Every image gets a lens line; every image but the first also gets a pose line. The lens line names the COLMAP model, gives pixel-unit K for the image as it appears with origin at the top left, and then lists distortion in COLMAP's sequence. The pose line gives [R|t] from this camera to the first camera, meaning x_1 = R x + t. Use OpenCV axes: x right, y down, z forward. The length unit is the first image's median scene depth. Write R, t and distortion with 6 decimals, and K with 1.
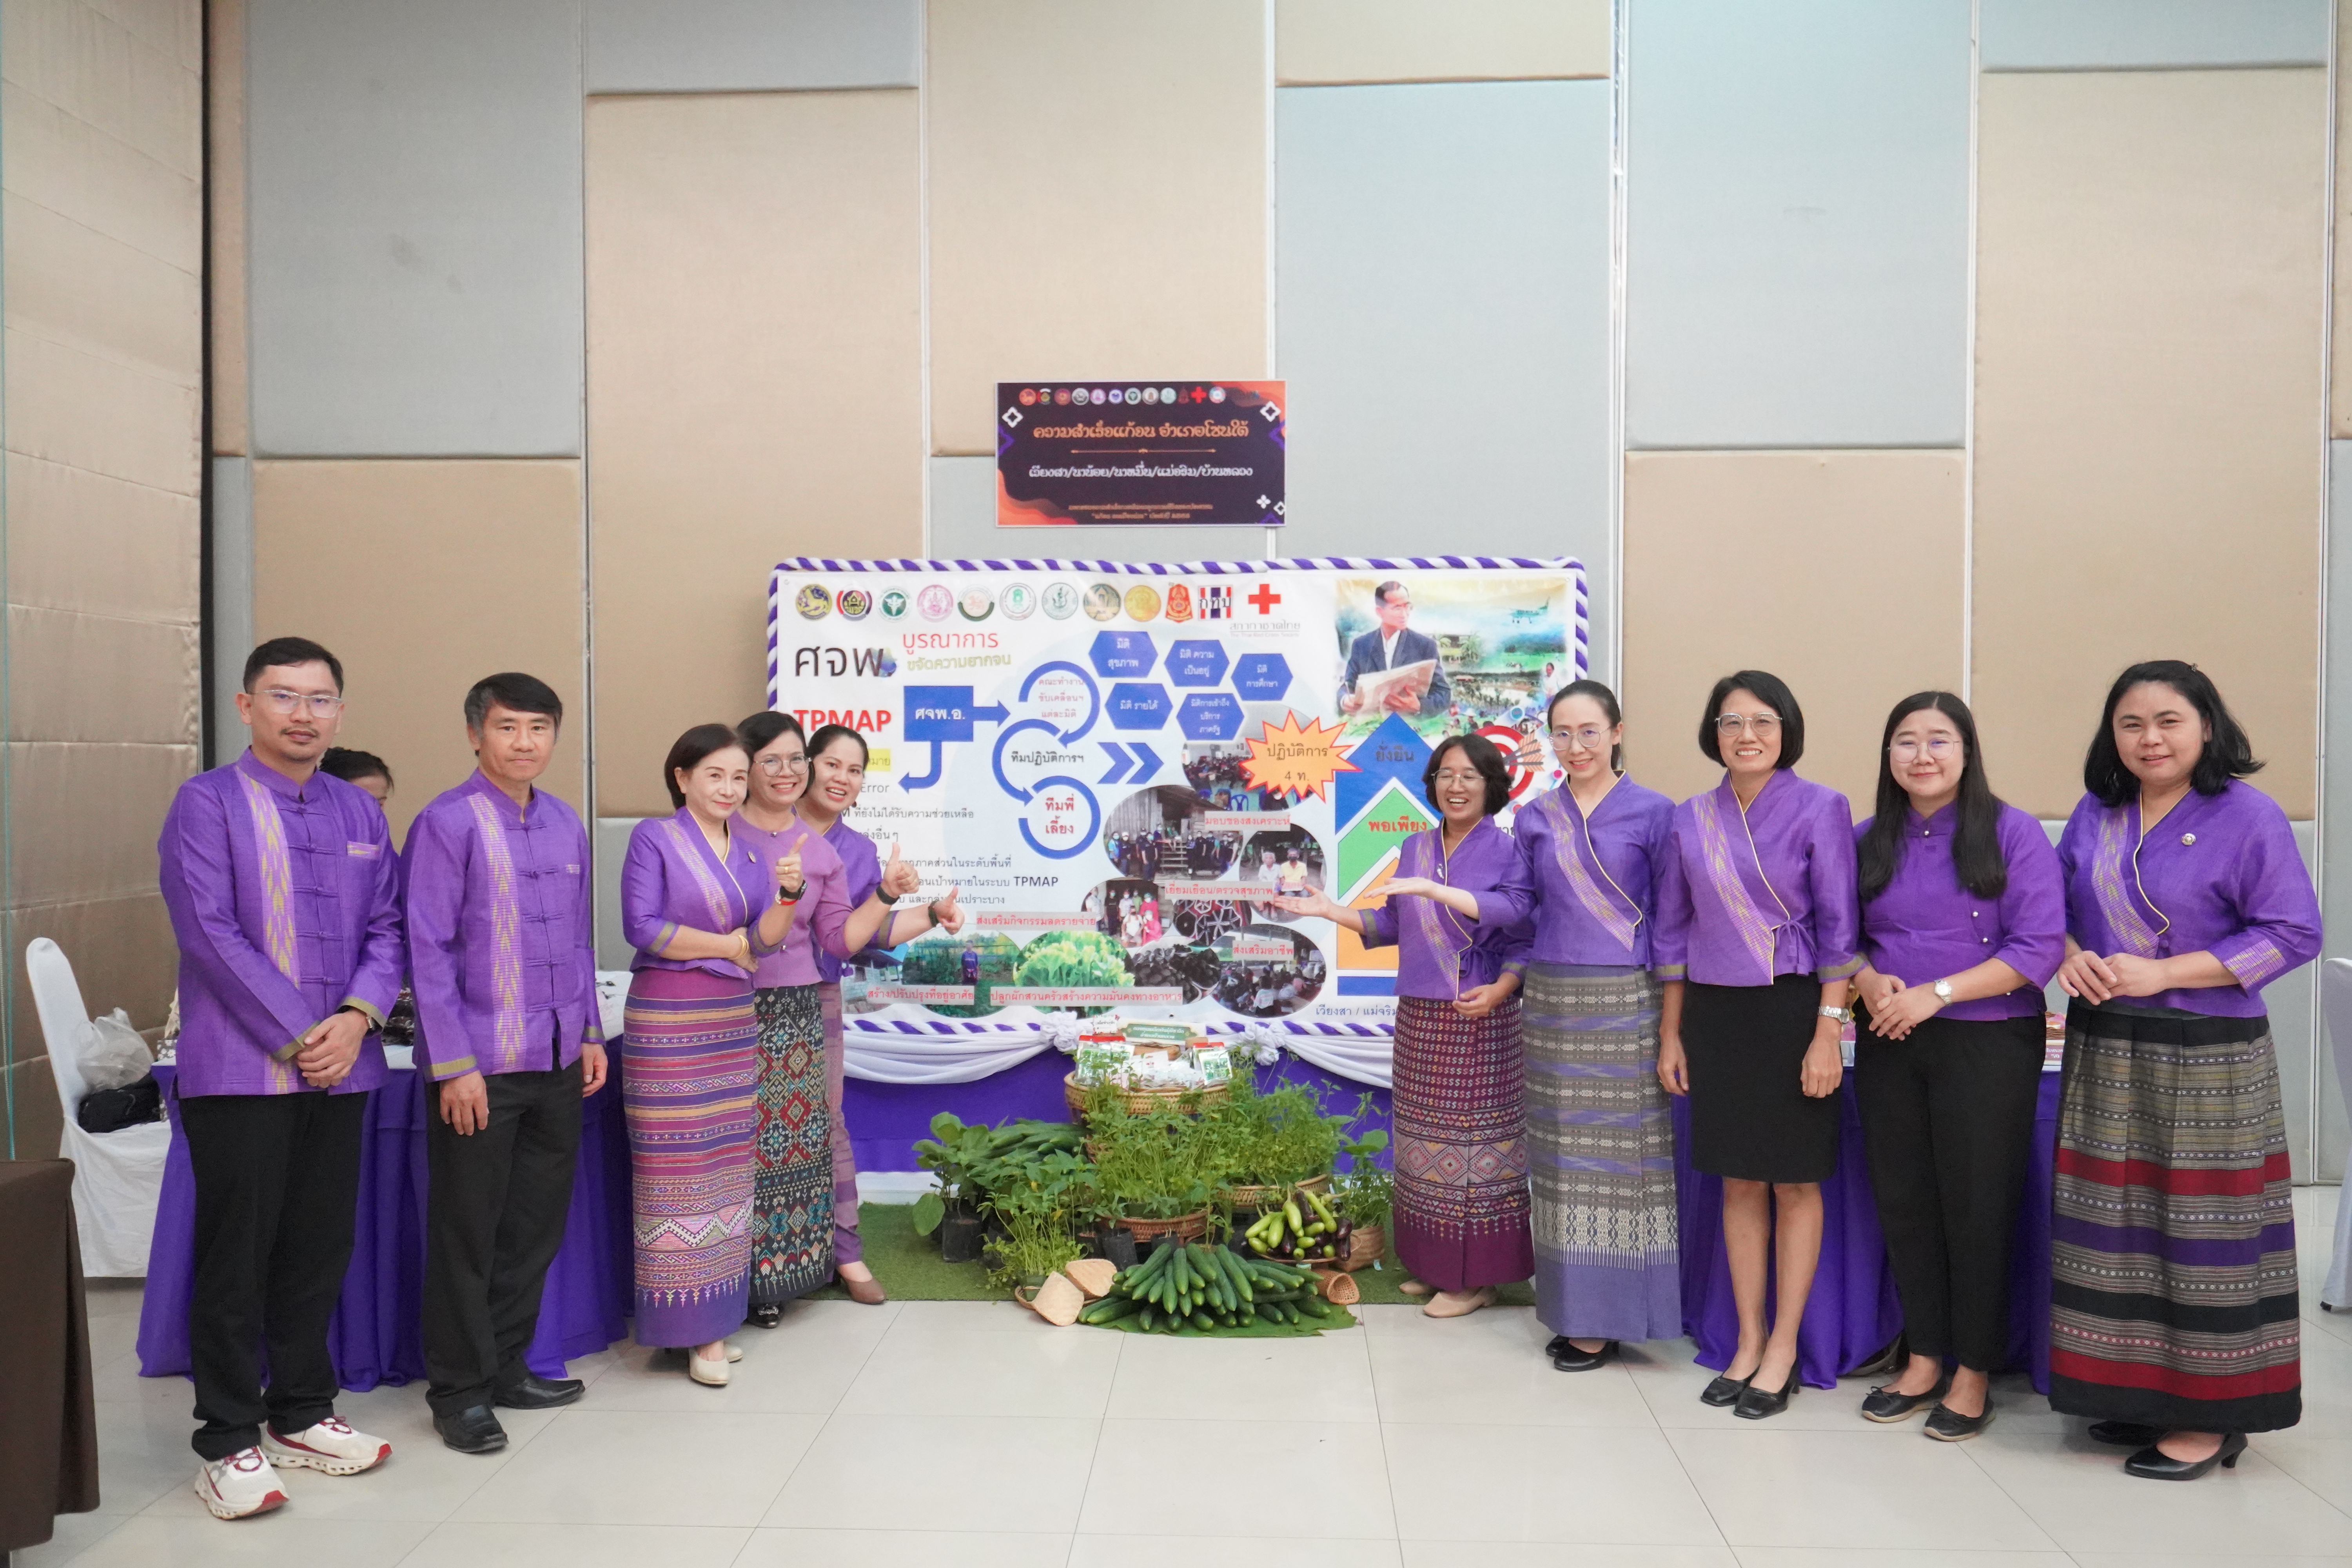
lens RADIAL K [[1880.6, 0, 1174.4], [0, 1880.6, 782.6], [0, 0, 1]] dist [0.017812, -0.013982]
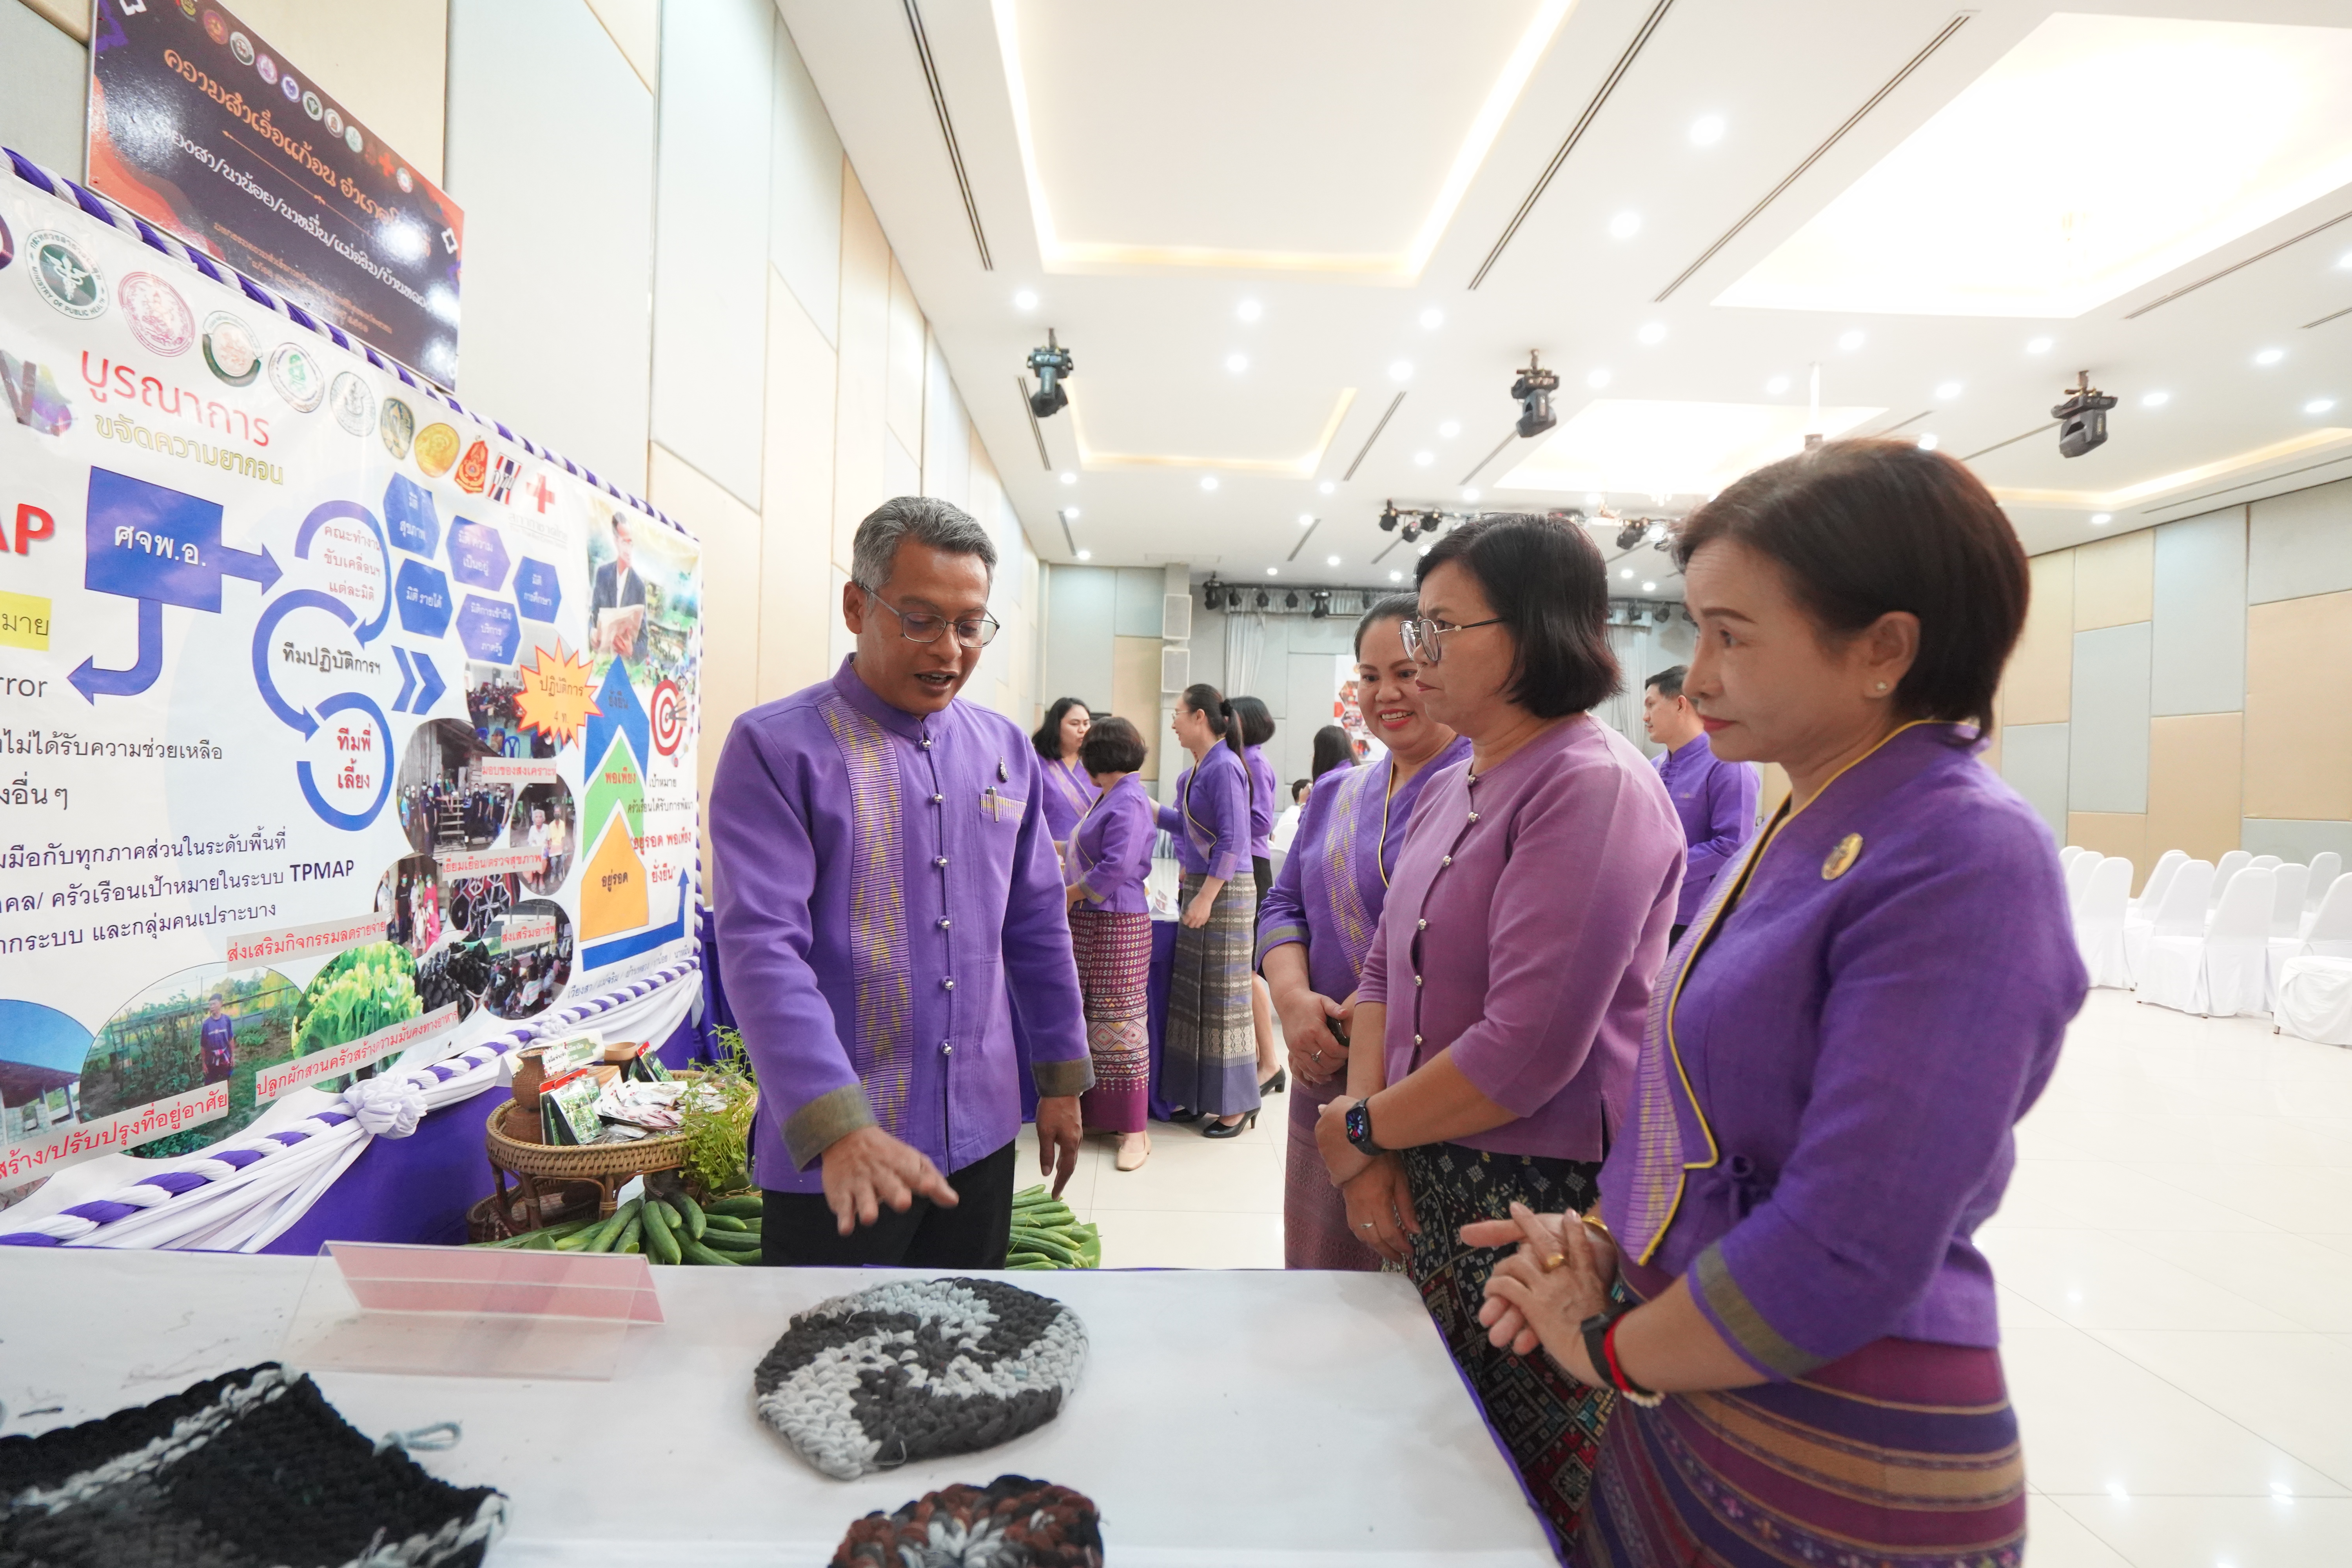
lens RADIAL K [[1054.9, 0, 1172.4], [0, 1054.9, 781.9], [0, 0, 1]] dist [-0.000688, 0.000118]
pose [[-0.065772, -0.000775, 0.997834, -0.416360], [-0.021929, 0.999759, -0.000669, 0.019365], [-0.997594, -0.021926, -0.065773, 0.756988]]
